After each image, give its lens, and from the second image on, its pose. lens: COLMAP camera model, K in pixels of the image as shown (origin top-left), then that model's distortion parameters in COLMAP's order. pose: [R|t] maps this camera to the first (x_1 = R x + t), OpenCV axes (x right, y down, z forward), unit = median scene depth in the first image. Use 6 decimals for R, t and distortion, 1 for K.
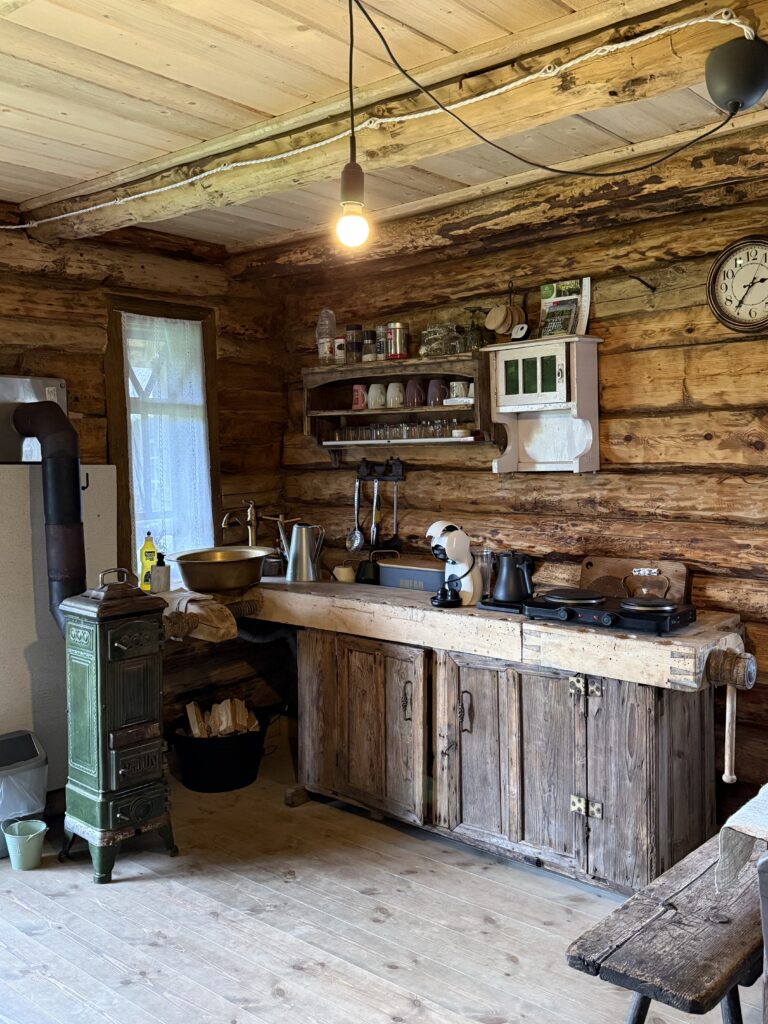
lens RADIAL K [[928.8, 0, 383.9], [0, 928.8, 514.7], [0, 0, 1]] dist [0.158849, -0.311327]
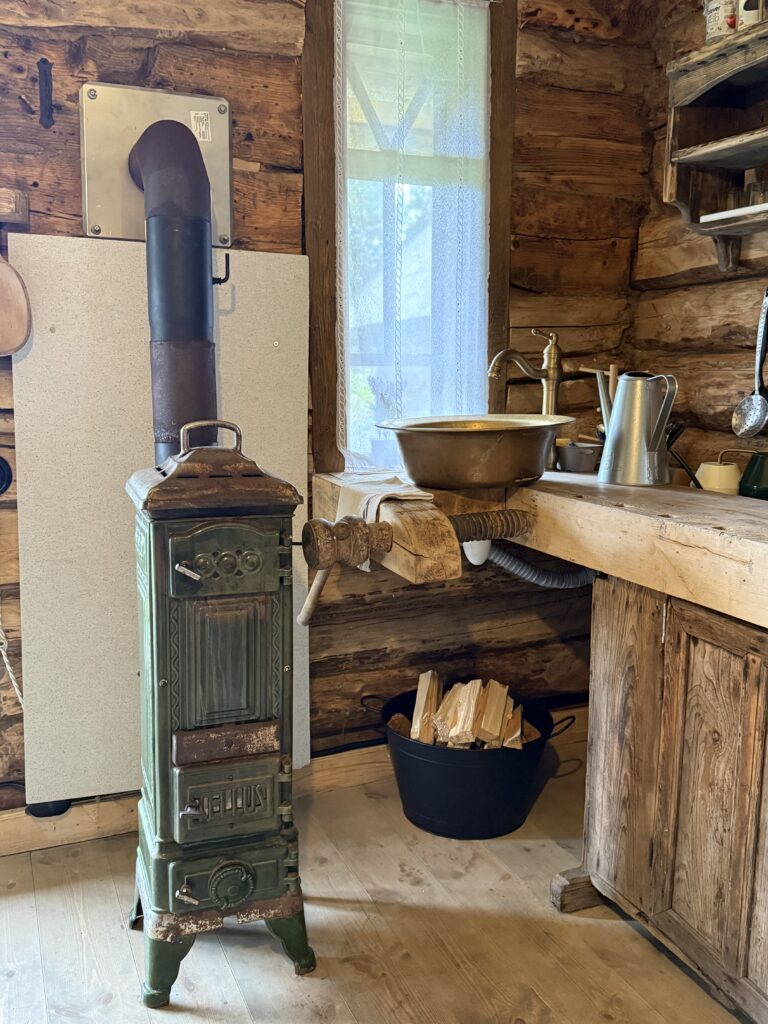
lens RADIAL K [[928.8, 0, 383.9], [0, 928.8, 514.7], [0, 0, 1]] dist [0.158849, -0.311327]
pose [[0.894725, 0.090685, -0.437315, 0.024793], [-0.050809, 0.993480, 0.102063, 0.047893], [0.443719, -0.069098, 0.893498, 0.539061]]
